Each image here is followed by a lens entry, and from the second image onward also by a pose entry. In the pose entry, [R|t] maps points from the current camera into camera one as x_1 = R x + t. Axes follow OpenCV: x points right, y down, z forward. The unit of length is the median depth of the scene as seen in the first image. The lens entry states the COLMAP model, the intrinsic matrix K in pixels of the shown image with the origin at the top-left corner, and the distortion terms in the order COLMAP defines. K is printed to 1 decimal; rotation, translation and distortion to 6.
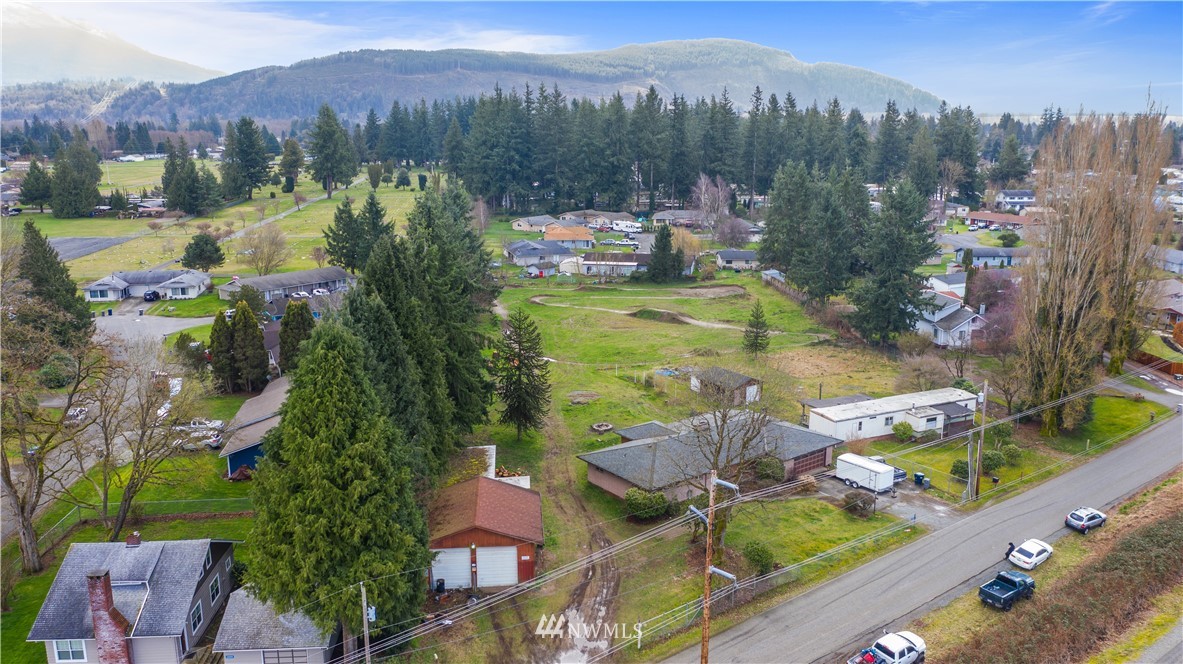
lens RADIAL K [[949.9, 0, 591.5], [0, 949.9, 332.0], [0, 0, 1]] dist [-0.007651, -0.006405]
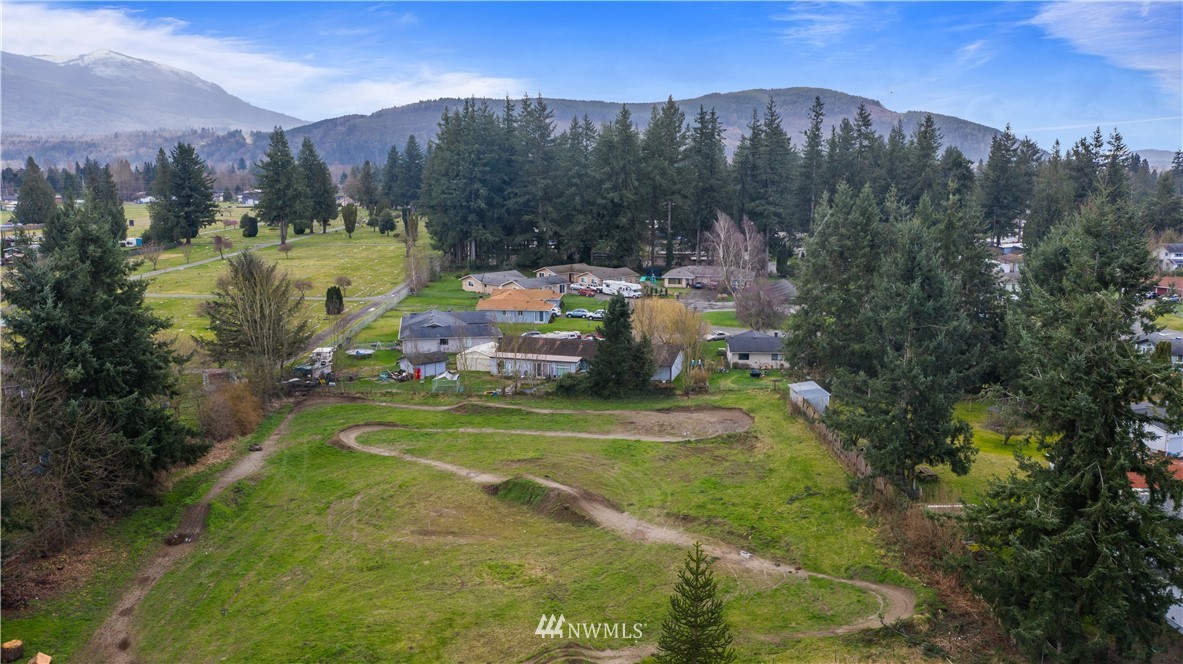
lens RADIAL K [[949.9, 0, 591.5], [0, 949.9, 332.0], [0, 0, 1]] dist [-0.007651, -0.006405]
pose [[0.996011, 0.019613, -0.087053, 0.071350], [-0.024121, 0.998406, -0.051033, -0.039752], [0.085914, 0.052929, 0.994896, 0.281366]]
